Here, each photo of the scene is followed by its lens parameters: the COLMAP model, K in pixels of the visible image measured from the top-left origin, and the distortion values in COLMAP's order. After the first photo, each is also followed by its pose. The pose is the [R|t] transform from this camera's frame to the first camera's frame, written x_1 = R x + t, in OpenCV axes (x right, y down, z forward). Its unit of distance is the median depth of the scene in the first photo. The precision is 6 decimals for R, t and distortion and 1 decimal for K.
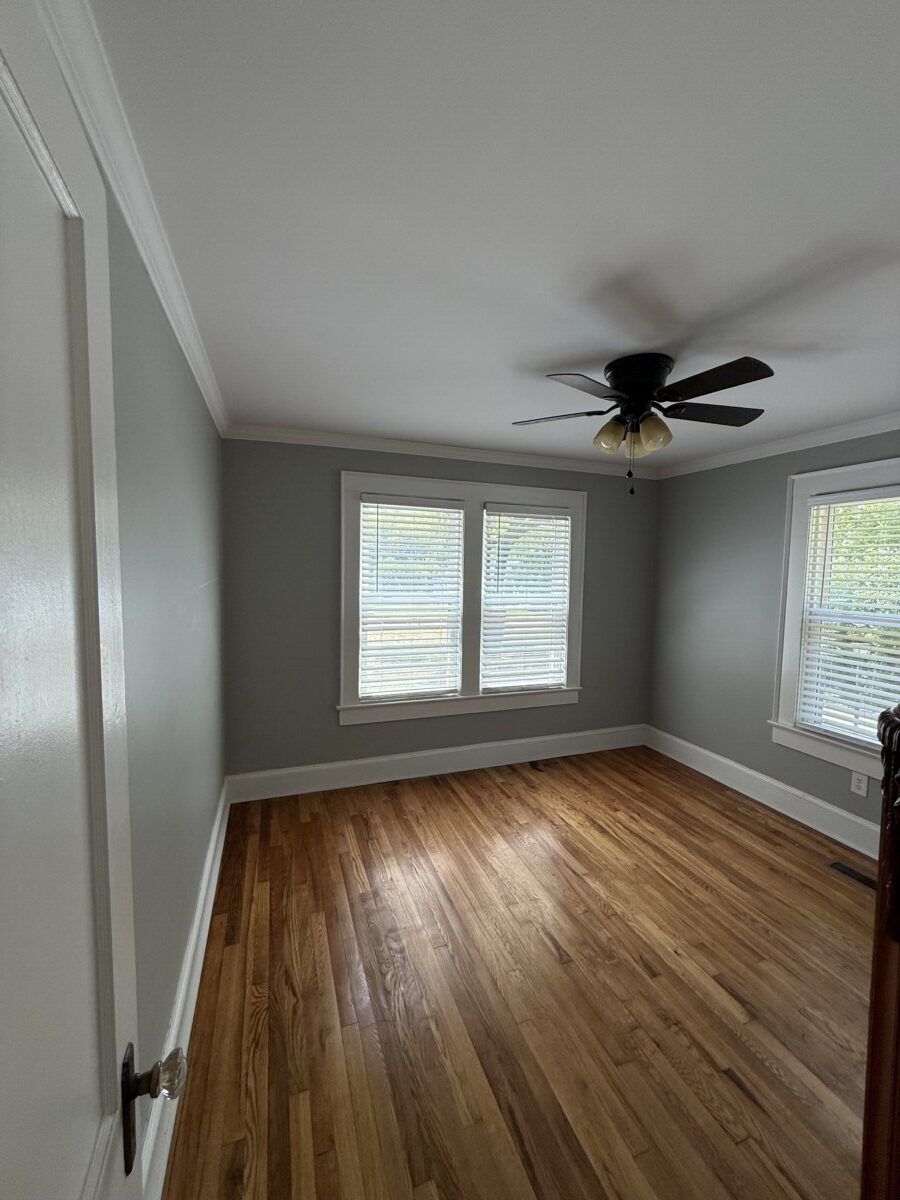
lens RADIAL K [[479.6, 0, 450.0], [0, 479.6, 600.0], [0, 0, 1]] dist [0.000087, 0.000280]
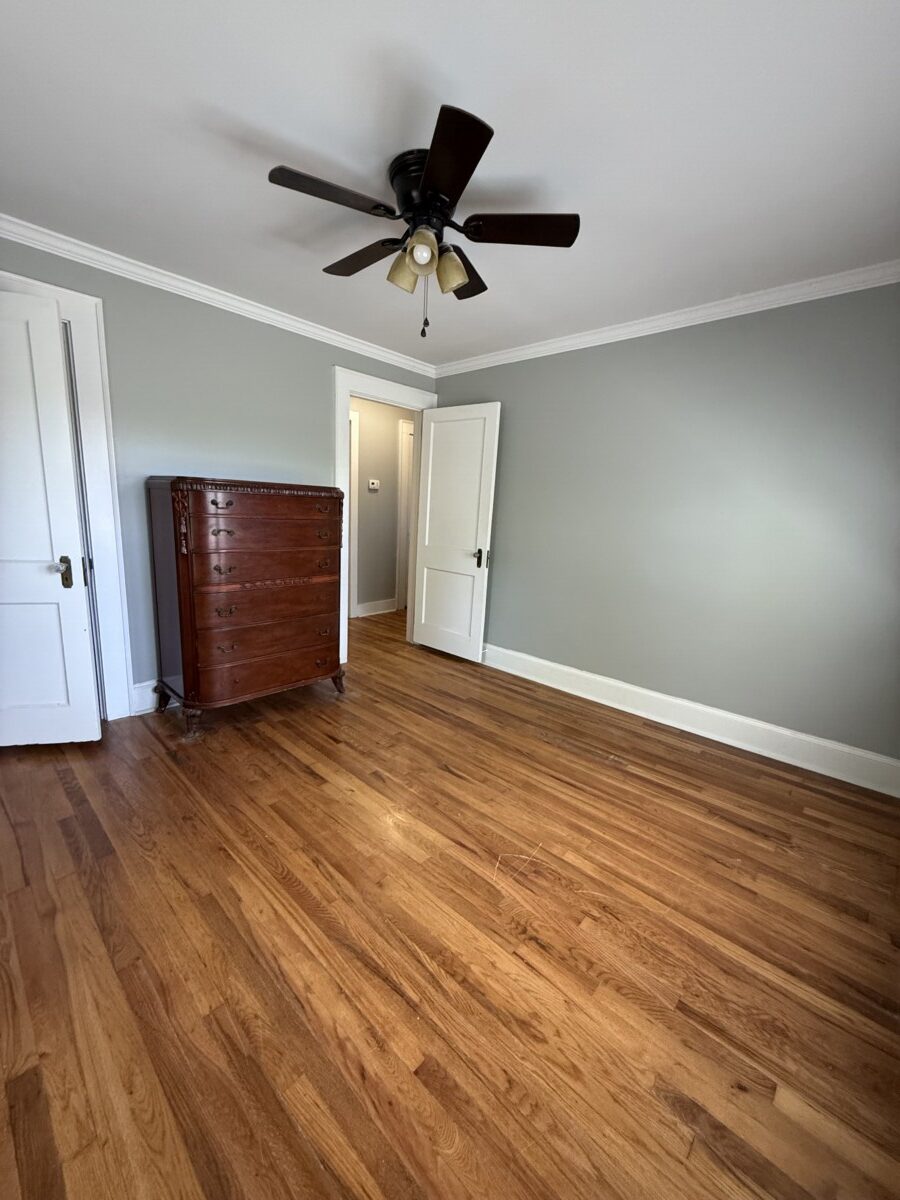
lens RADIAL K [[479.6, 0, 450.0], [0, 479.6, 600.0], [0, 0, 1]] dist [0.000087, 0.000280]
pose [[-0.892864, 0.021965, -0.449790, 0.581168], [-0.099390, 0.964568, 0.244399, 0.023661], [0.439221, 0.262919, -0.859045, 1.477997]]
